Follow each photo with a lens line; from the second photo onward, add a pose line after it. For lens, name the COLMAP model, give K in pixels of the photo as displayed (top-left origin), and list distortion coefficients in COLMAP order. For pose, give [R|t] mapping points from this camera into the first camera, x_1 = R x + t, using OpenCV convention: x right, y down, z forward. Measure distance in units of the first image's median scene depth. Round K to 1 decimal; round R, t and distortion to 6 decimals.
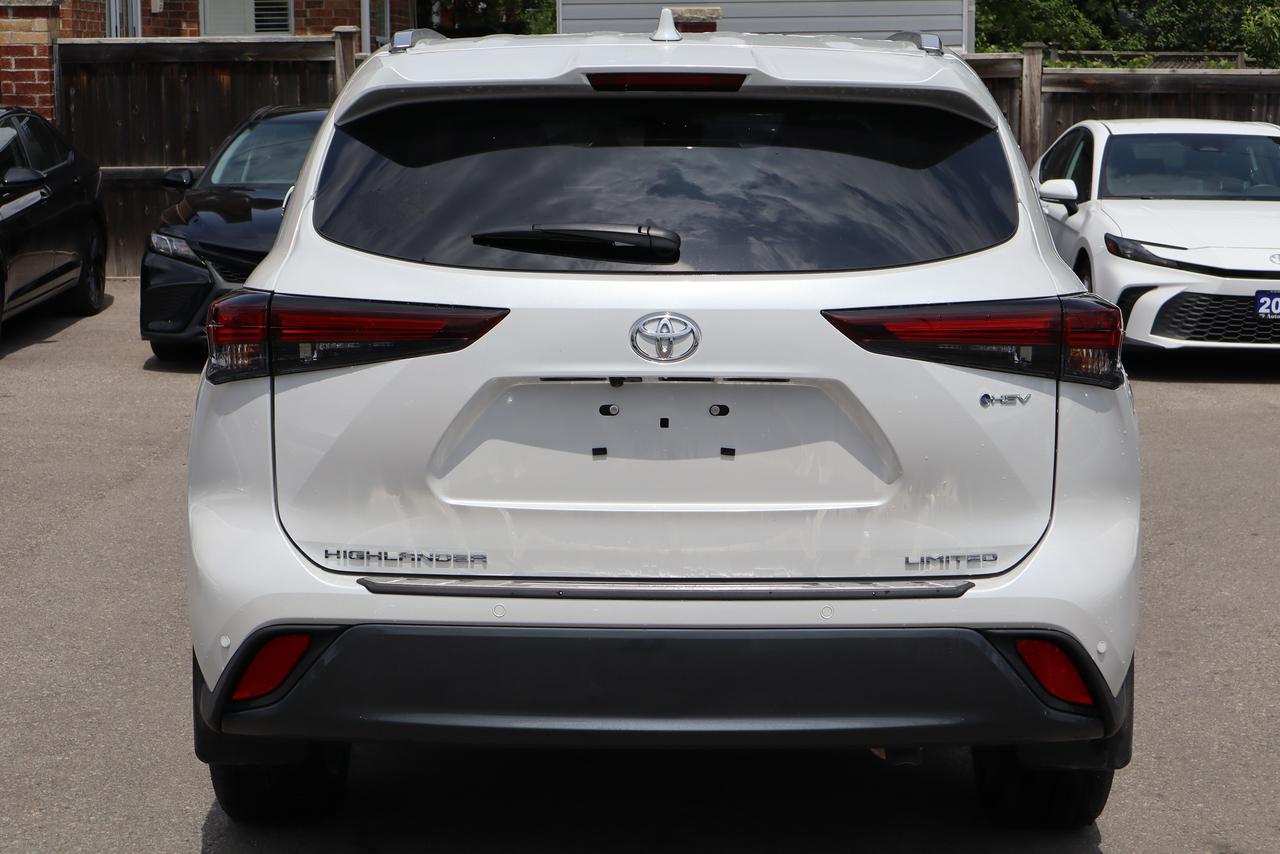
lens RADIAL K [[2547.9, 0, 640.3], [0, 2547.9, 426.1], [0, 0, 1]] dist [-0.003932, 0.000000]
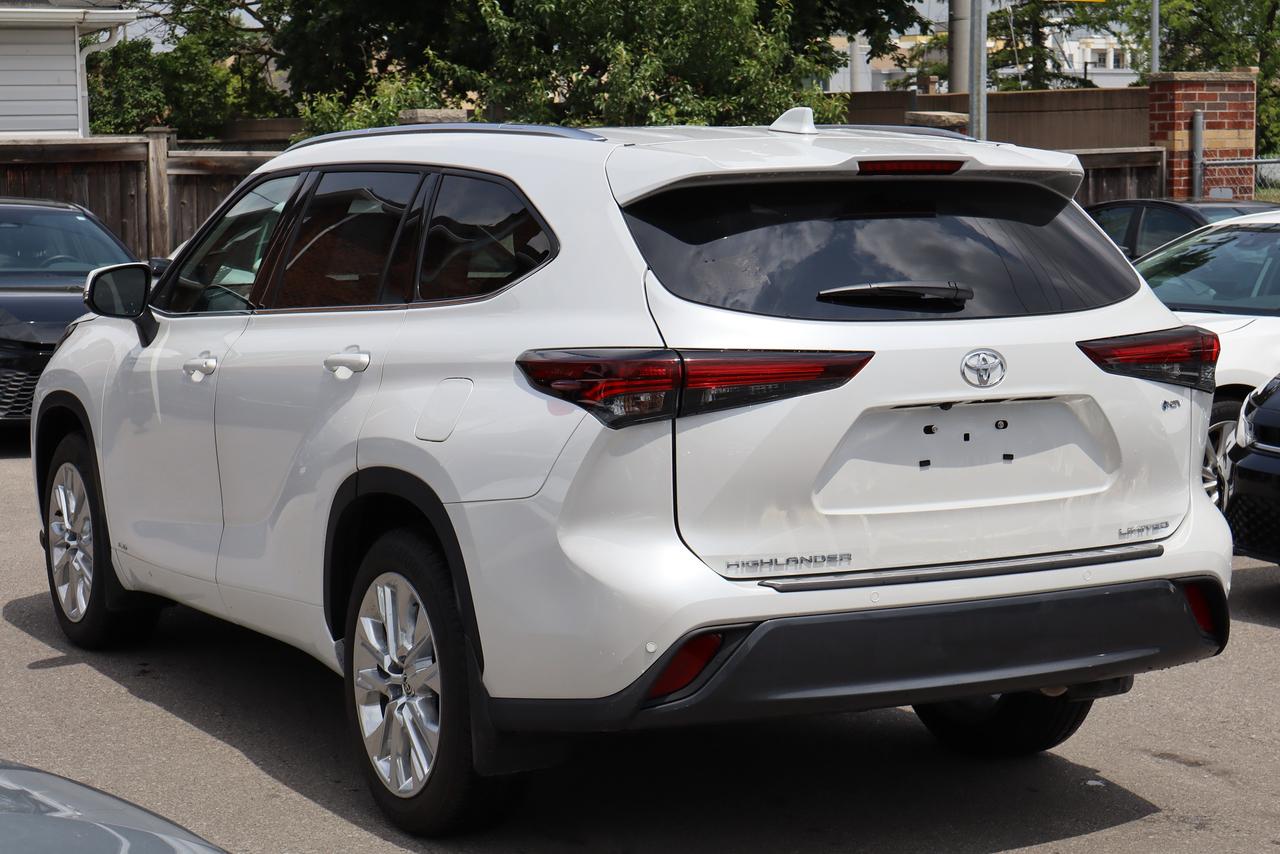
lens RADIAL K [[2547.9, 0, 647.1], [0, 2547.9, 423.1], [0, 0, 1]] dist [-0.003932, 0.000000]
pose [[0.874854, -0.056290, 0.481105, -0.729361], [0.071802, 0.997322, -0.013879, -0.002022], [-0.479036, 0.046686, 0.876553, -0.028294]]
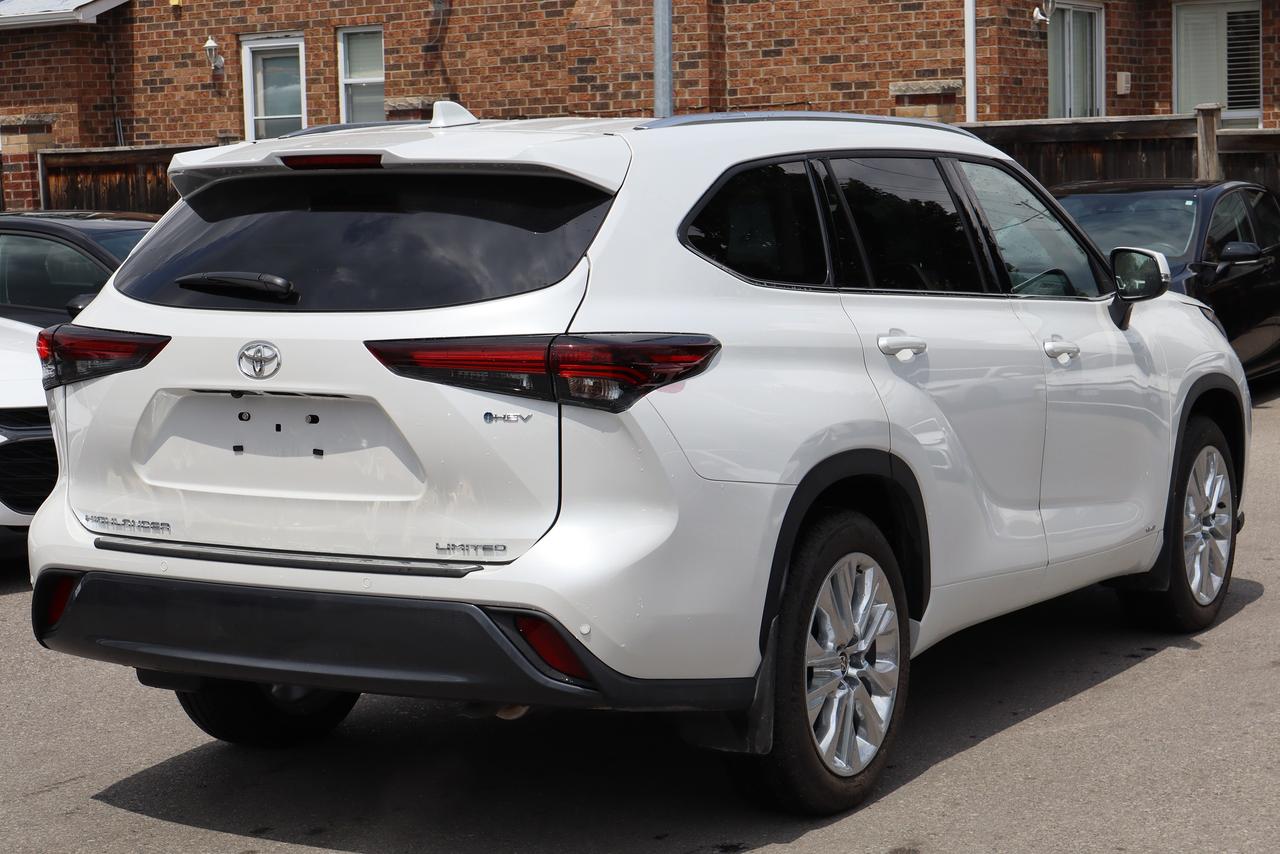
lens RADIAL K [[2547.9, 0, 642.3], [0, 2547.9, 431.4], [0, 0, 1]] dist [-0.003932, 0.000000]
pose [[0.871088, 0.032895, -0.490024, 0.791037], [-0.046825, 0.998772, -0.016191, 0.012683], [0.488889, 0.037049, 0.871559, -0.026226]]
